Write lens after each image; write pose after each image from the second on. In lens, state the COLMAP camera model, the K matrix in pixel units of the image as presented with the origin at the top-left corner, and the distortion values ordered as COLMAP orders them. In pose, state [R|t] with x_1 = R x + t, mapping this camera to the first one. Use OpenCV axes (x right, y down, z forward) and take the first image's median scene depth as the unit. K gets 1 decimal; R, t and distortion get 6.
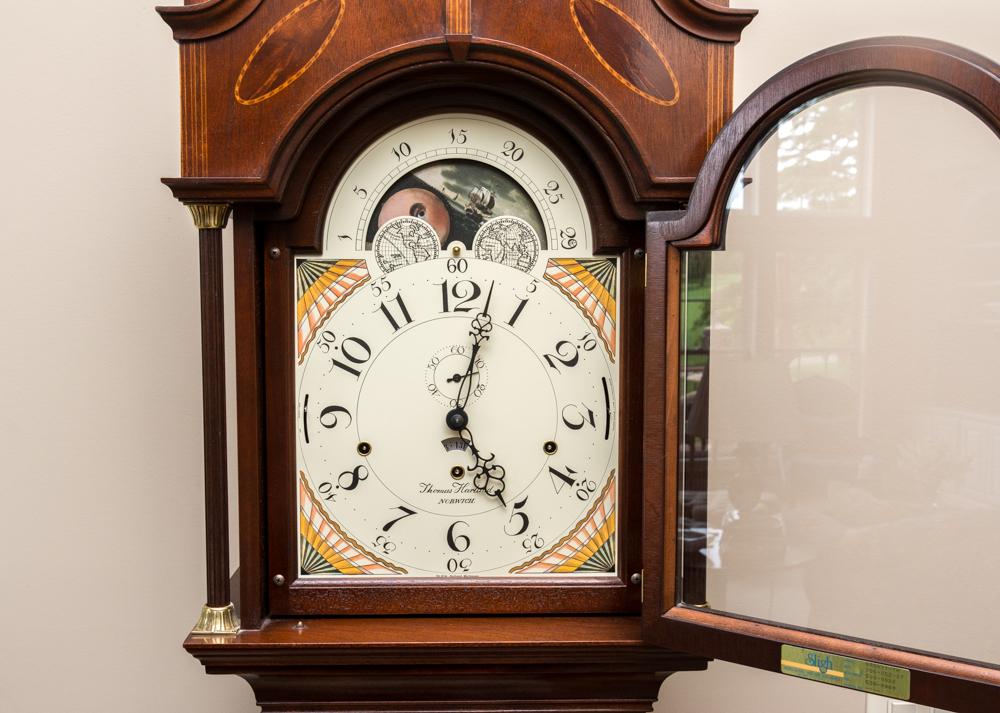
lens RADIAL K [[1085.2, 0, 491.1], [0, 1085.2, 355.1], [0, 0, 1]] dist [-0.010728, 0.000000]
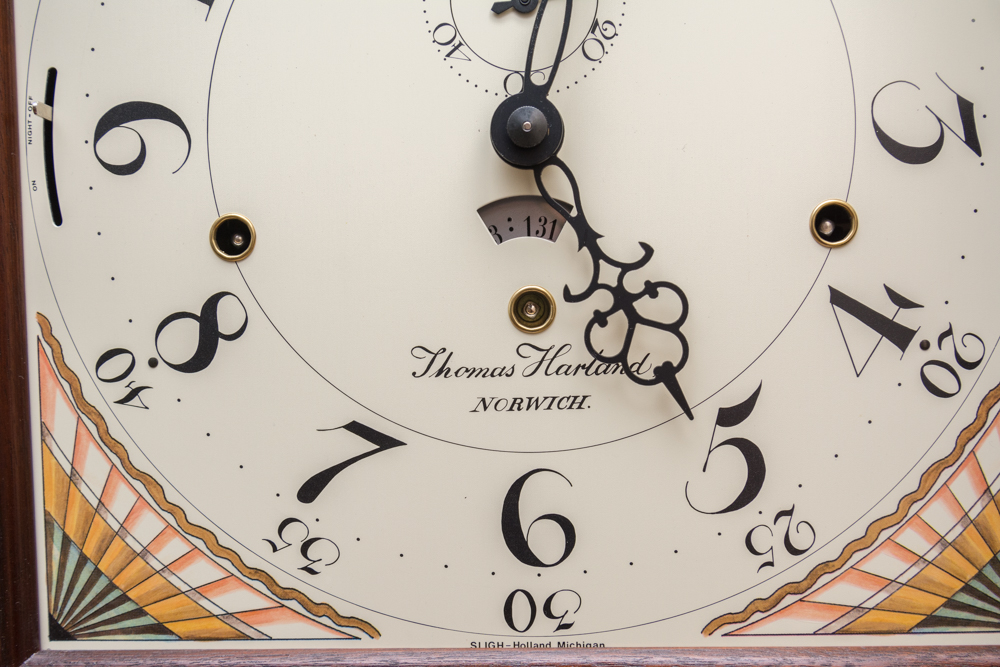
lens RADIAL K [[1085.9, 0, 502.1], [0, 1085.9, 334.2], [0, 0, 1]] dist [-0.026194, 0.000000]
pose [[0.997696, -0.017108, -0.065656, -0.019393], [0.015758, 0.999655, -0.021020, 0.122049], [0.065993, 0.019937, 0.997621, 0.694622]]
